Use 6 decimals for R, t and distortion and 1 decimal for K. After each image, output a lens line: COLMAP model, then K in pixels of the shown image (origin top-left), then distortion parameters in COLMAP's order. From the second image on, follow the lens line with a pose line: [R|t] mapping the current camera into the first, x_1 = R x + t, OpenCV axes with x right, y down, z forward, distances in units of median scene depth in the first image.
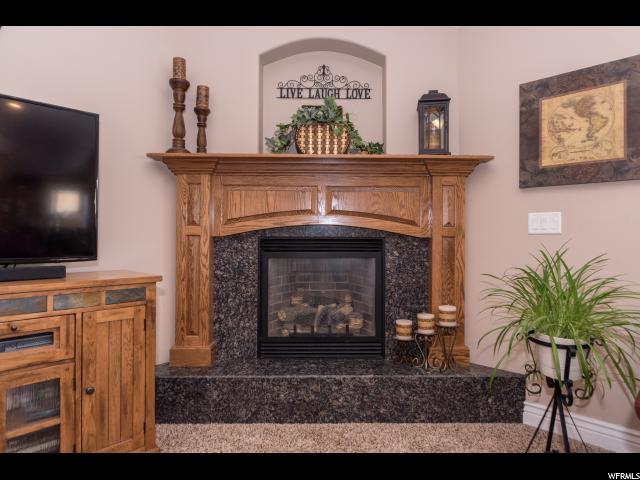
lens RADIAL K [[374.9, 0, 320.8], [0, 374.9, 237.8], [0, 0, 1]] dist [-0.001070, -0.000461]
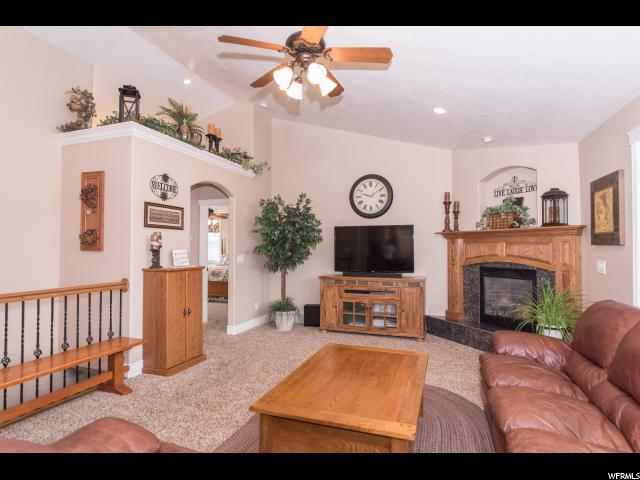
lens RADIAL K [[352.4, 0, 325.0], [0, 352.4, 238.8], [0, 0, 1]] dist [0.006338, 0.000797]
pose [[0.397923, -0.022903, -0.917133, 1.384151], [0.006464, 0.999734, -0.022161, -0.124814], [0.917396, 0.002890, 0.397965, -0.640350]]
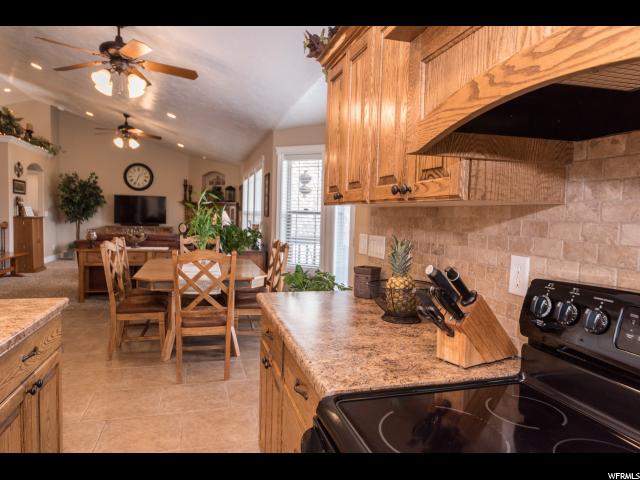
lens RADIAL K [[439.4, 0, 323.8], [0, 439.4, 239.7], [0, 0, 1]] dist [0.011185, 0.003629]
pose [[0.853406, 0.053820, -0.518461, 3.661305], [-0.024800, 0.997721, 0.062749, -0.130678], [0.520657, -0.040693, 0.852796, -2.550678]]
